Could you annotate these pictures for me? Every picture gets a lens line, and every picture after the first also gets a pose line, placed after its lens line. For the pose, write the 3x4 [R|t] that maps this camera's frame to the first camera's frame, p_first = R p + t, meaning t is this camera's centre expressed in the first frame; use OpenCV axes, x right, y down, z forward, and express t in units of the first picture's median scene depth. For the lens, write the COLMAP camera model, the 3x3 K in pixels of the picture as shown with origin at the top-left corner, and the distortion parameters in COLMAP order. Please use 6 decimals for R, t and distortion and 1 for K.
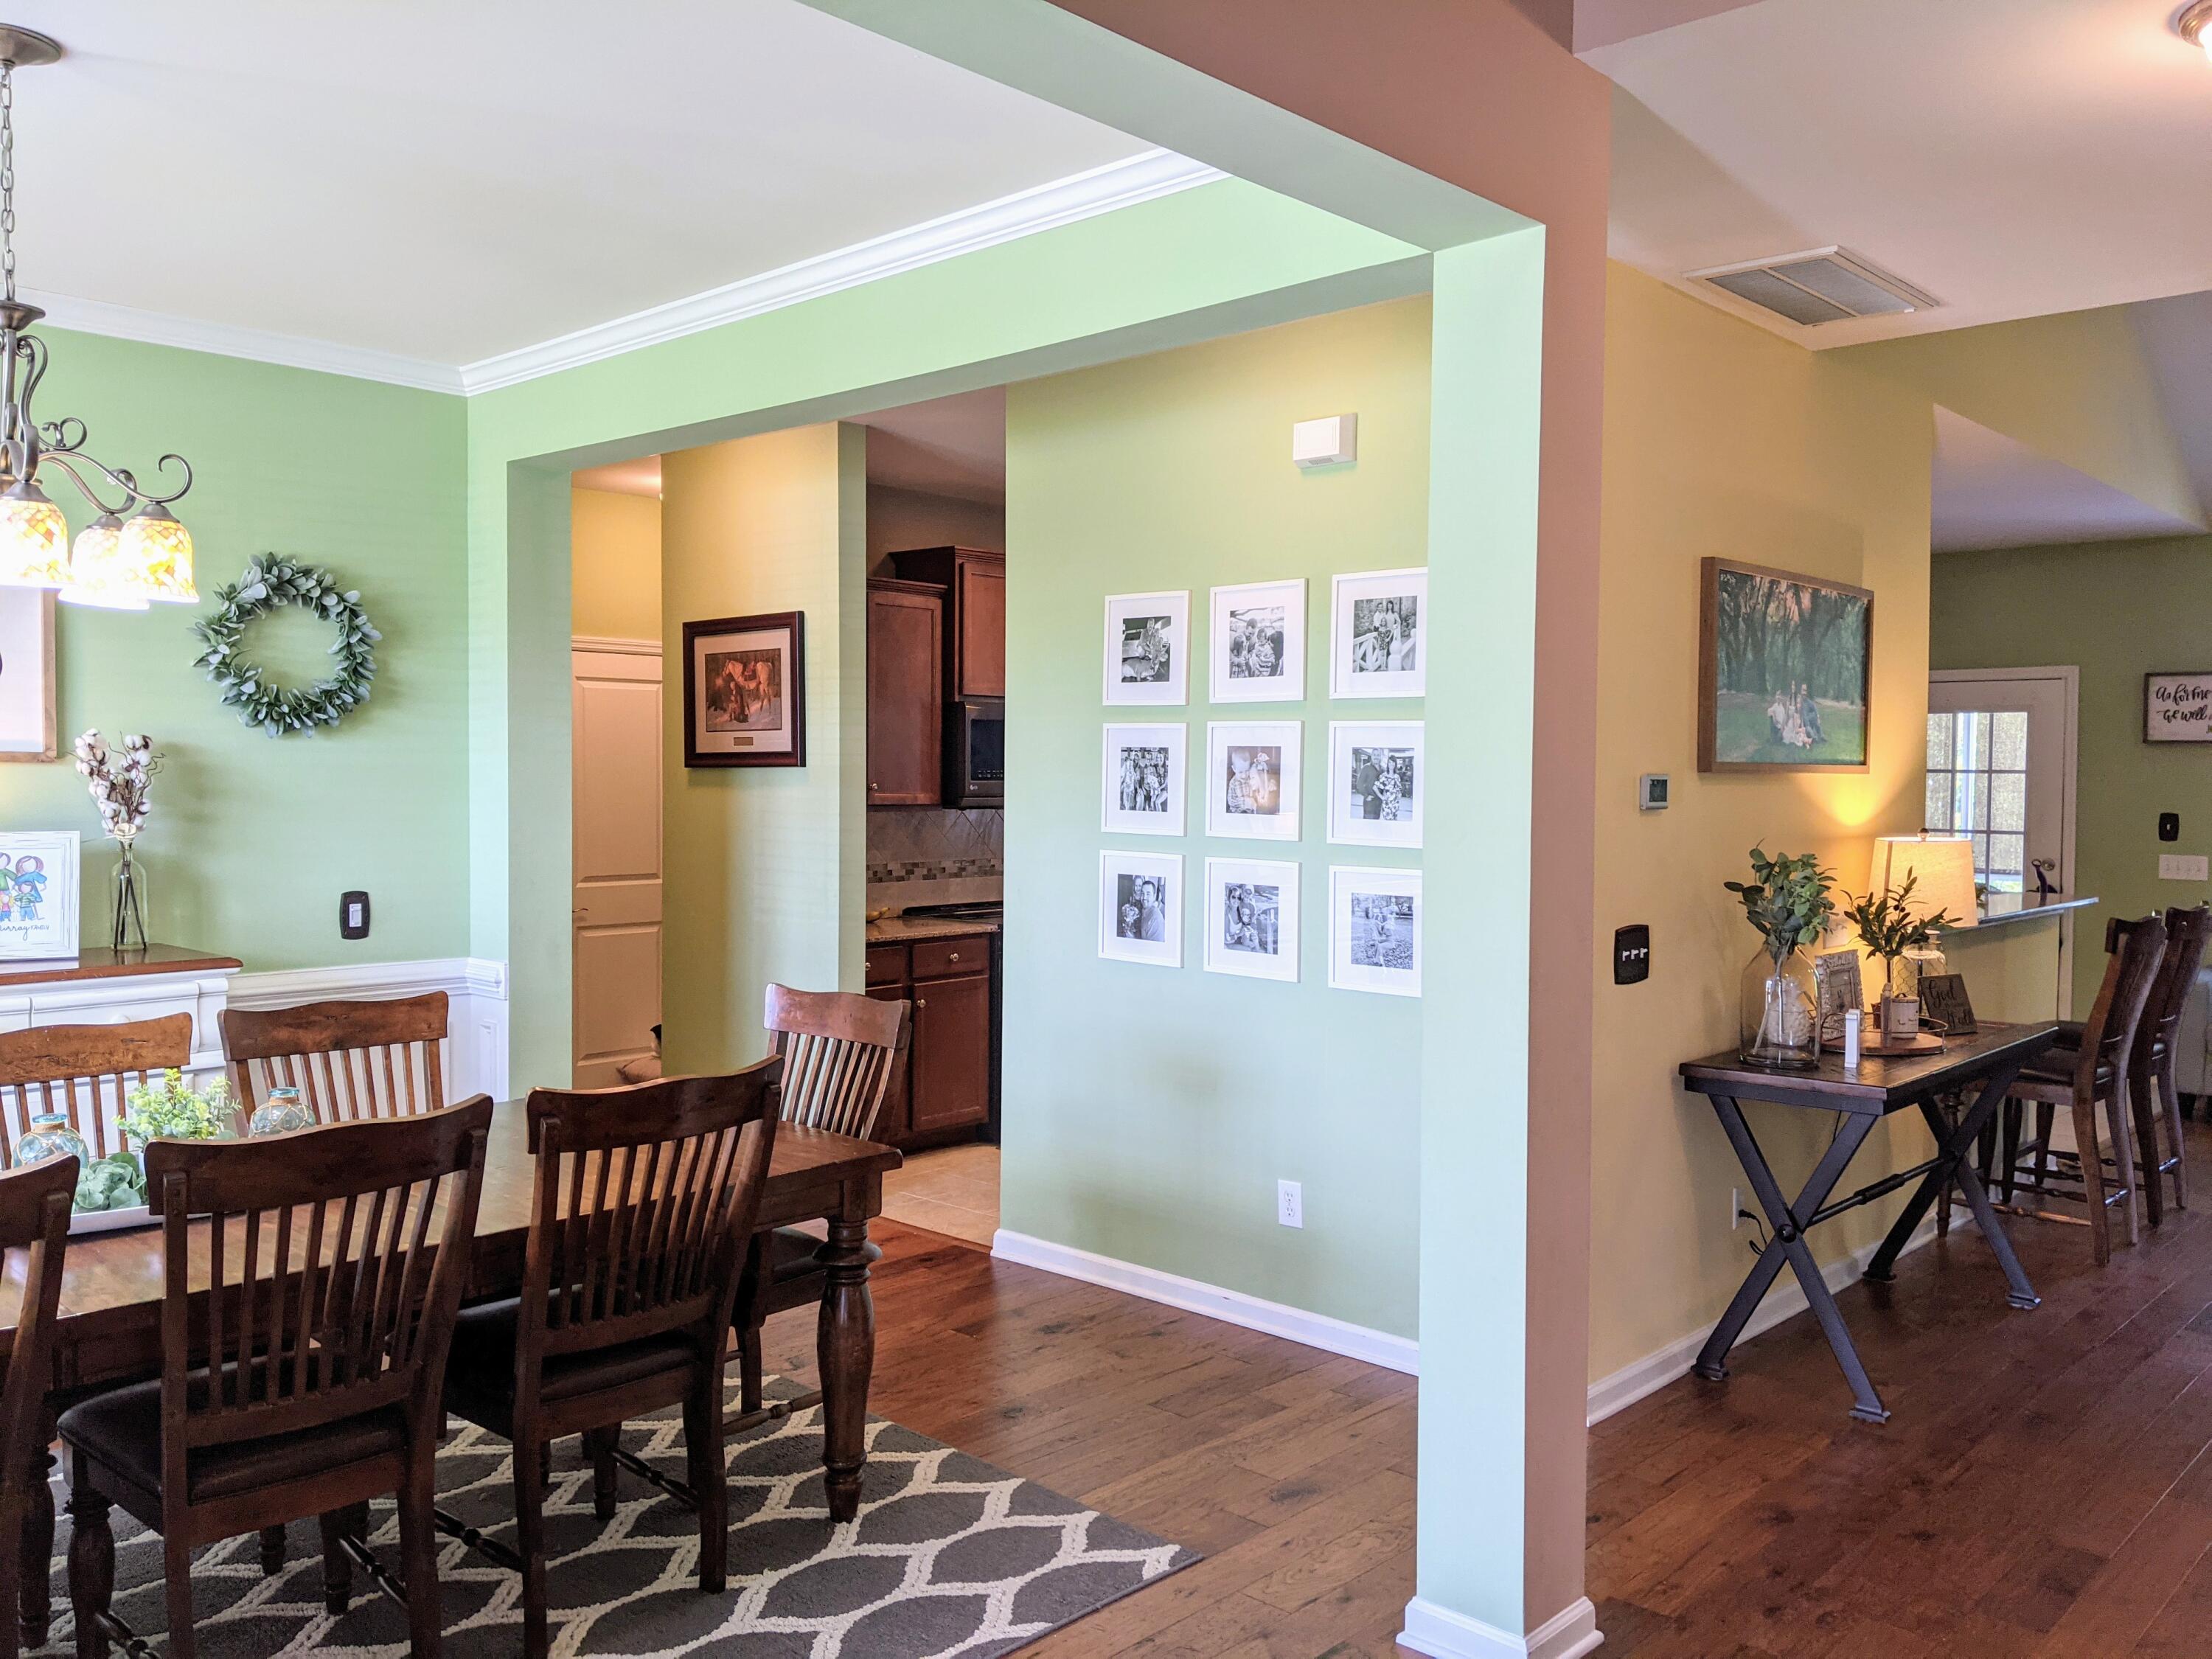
lens RADIAL K [[1784.6, 0, 1098.0], [0, 1784.6, 812.9], [0, 0, 1]] dist [0.121146, -0.180549]
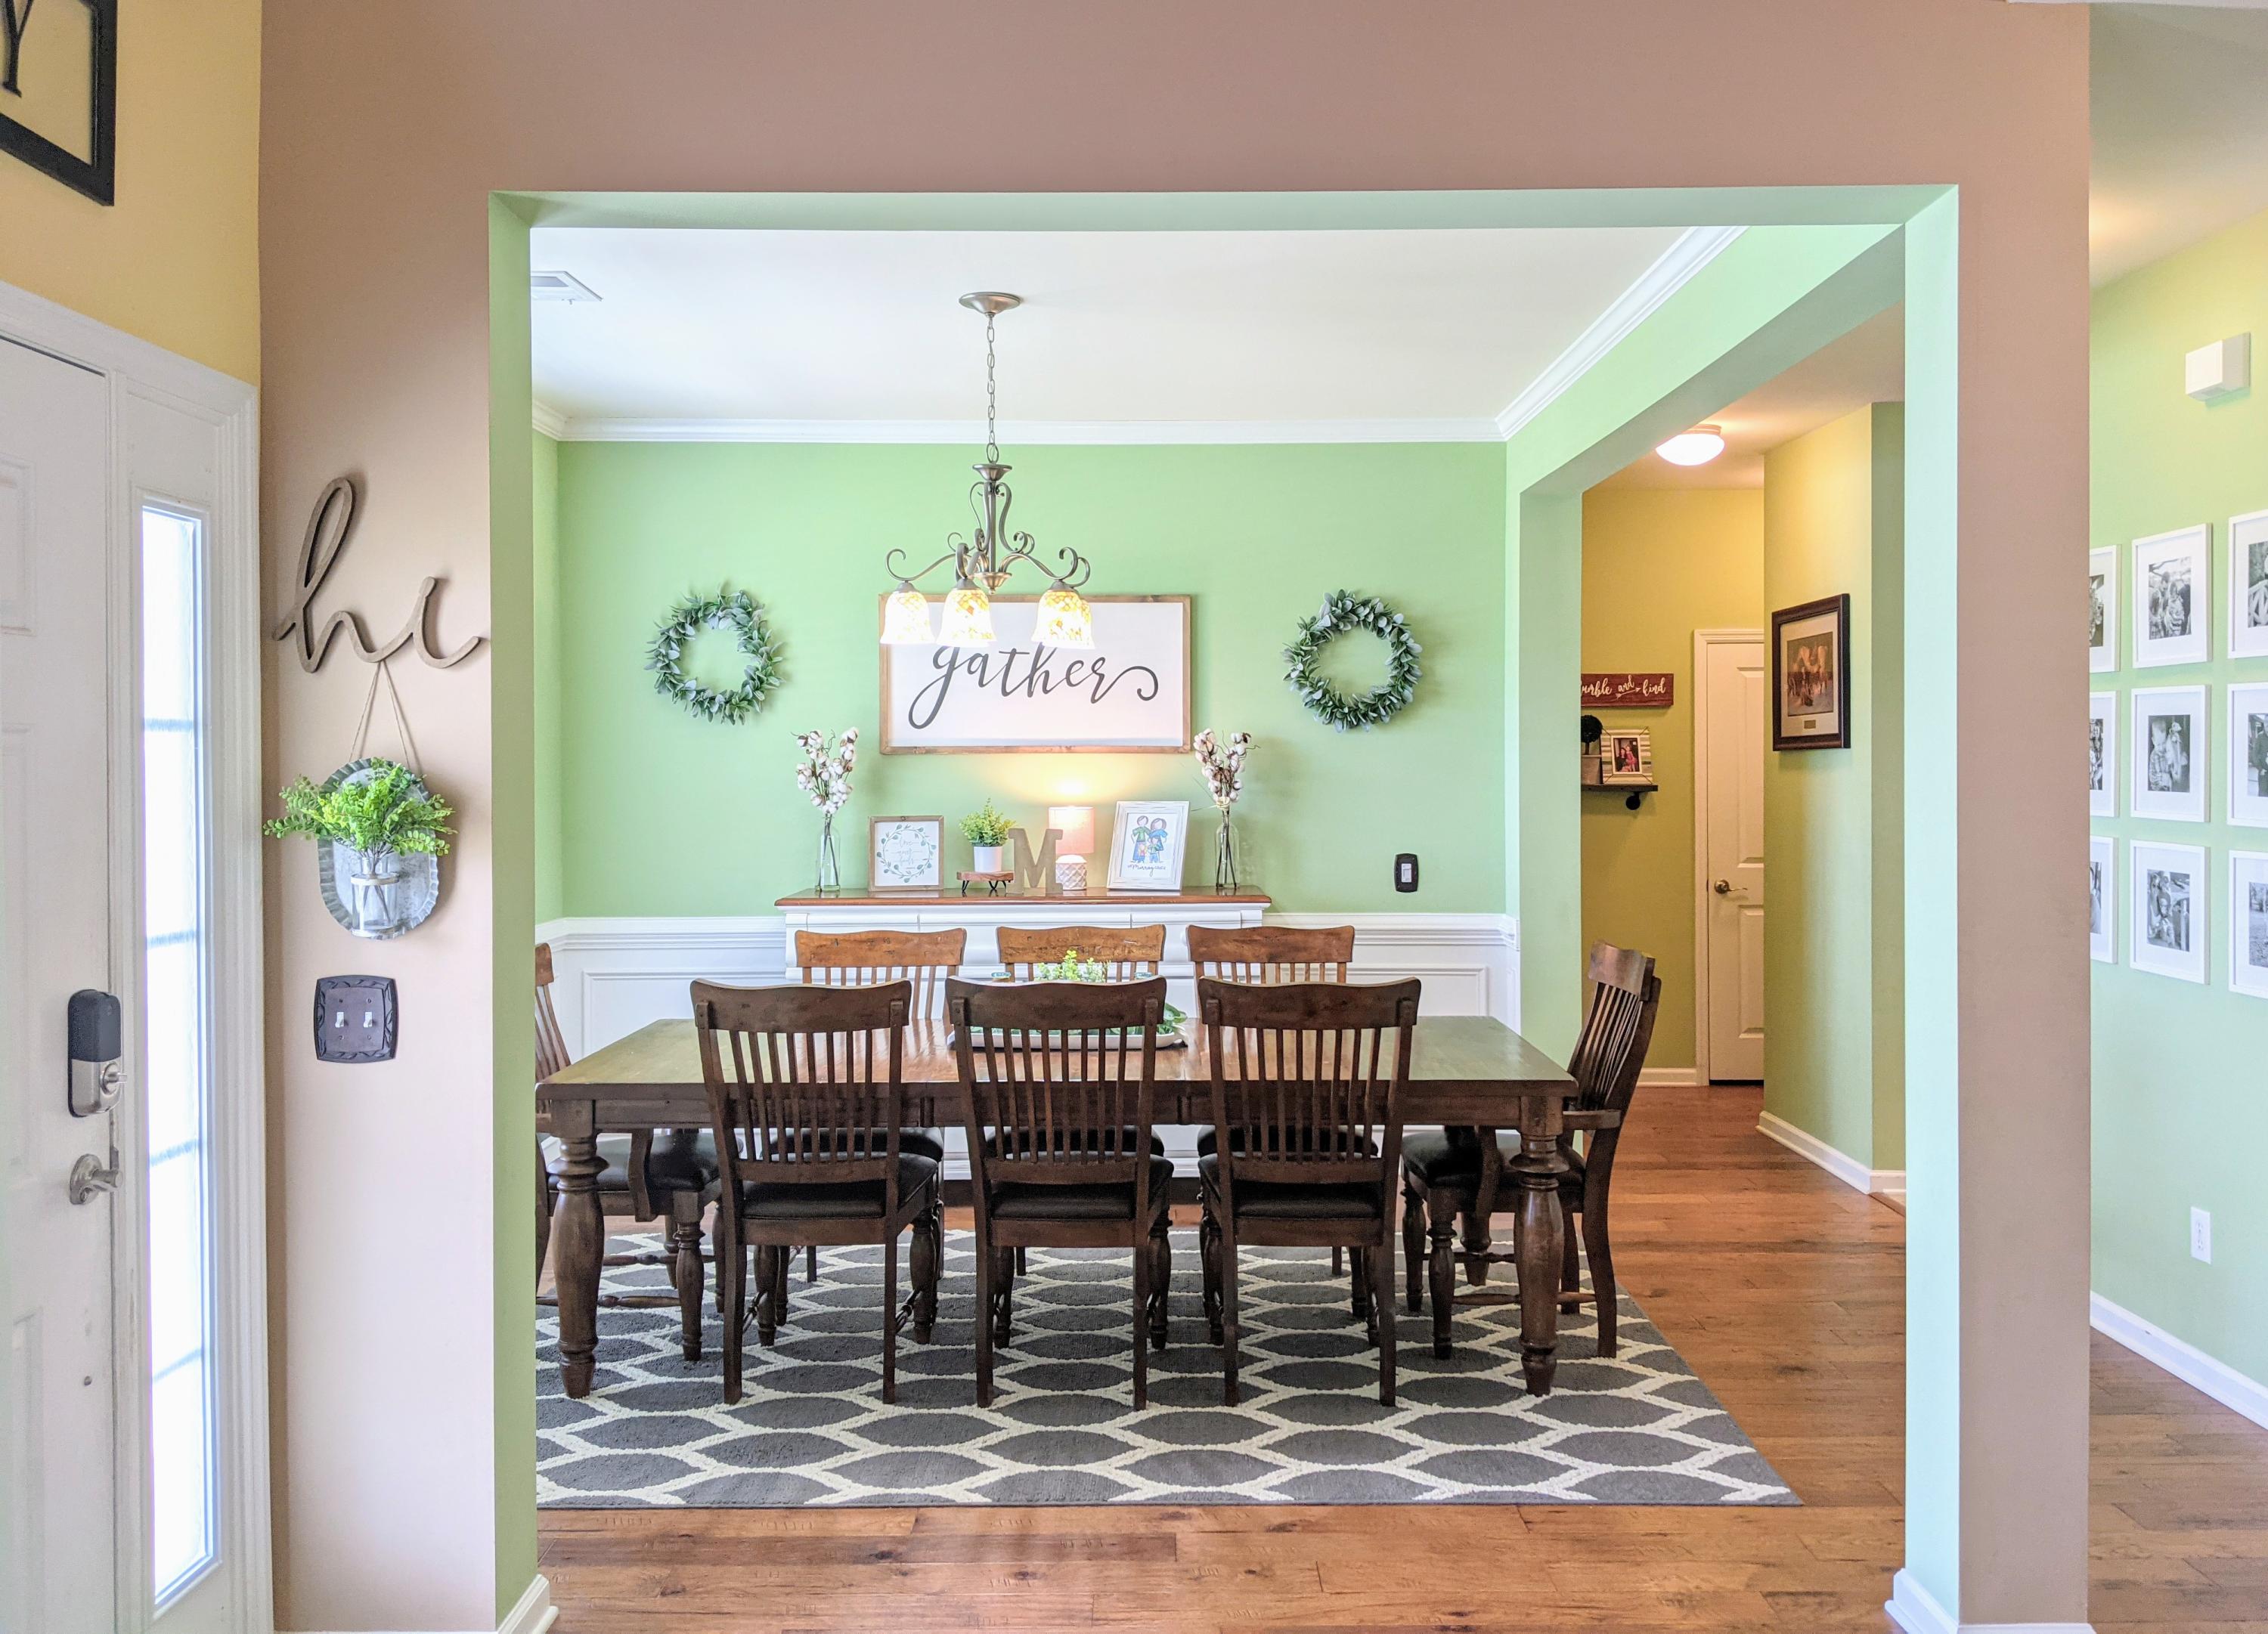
lens RADIAL K [[1851.6, 0, 1136.8], [0, 1851.6, 773.9], [0, 0, 1]] dist [0.147391, -0.261970]
pose [[0.685995, -0.005909, -0.727582, 0.420235], [-0.007896, 0.999848, -0.015564, 0.010390], [0.727563, 0.016422, 0.685844, -0.014526]]
